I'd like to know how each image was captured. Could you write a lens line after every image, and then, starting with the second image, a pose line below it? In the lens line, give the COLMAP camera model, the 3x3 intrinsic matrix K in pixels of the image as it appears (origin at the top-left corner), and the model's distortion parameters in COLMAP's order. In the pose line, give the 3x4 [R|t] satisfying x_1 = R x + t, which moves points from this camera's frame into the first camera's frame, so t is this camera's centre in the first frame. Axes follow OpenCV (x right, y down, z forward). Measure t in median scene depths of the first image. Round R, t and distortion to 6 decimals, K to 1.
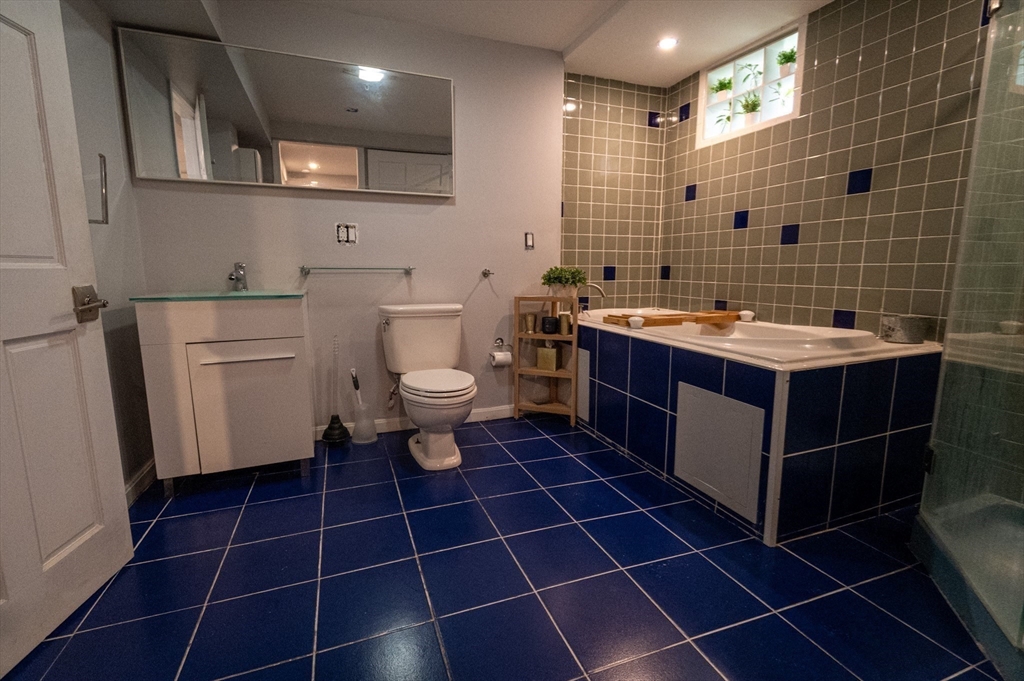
lens RADIAL K [[460.0, 0, 506.0], [0, 460.0, 341.1], [0, 0, 1]] dist [-0.000570, -0.001715]
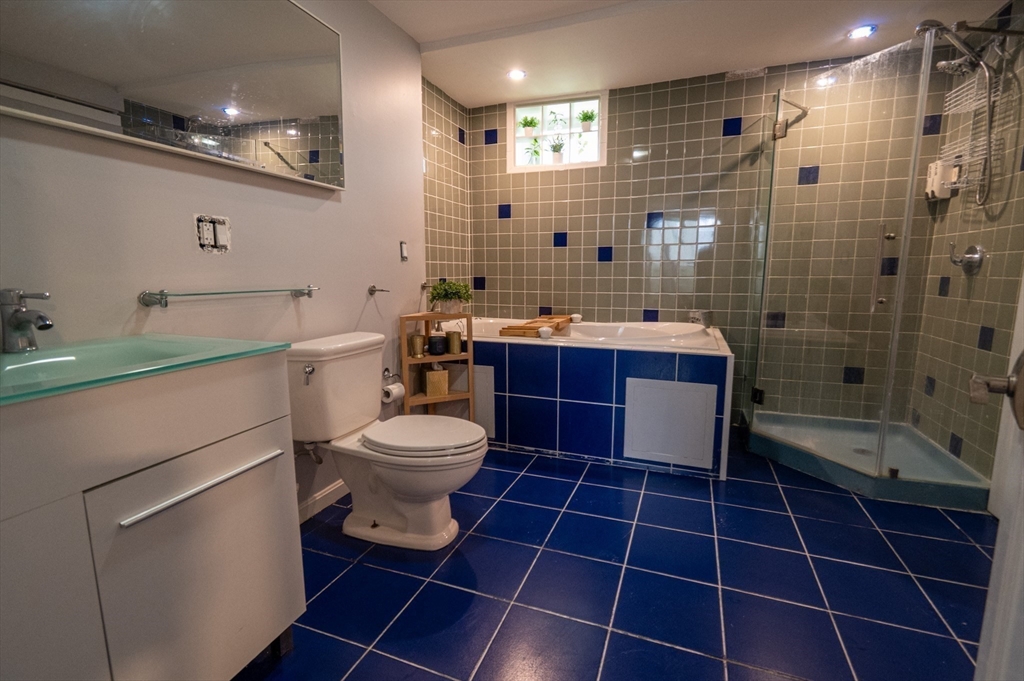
lens RADIAL K [[460.0, 0, 509.2], [0, 460.0, 339.8], [0, 0, 1]] dist [-0.000570, -0.001715]
pose [[0.662060, -0.112789, 0.740915, -0.514388], [0.119820, 0.991824, 0.043917, -0.073024], [-0.739811, 0.059701, 0.670161, 0.309417]]
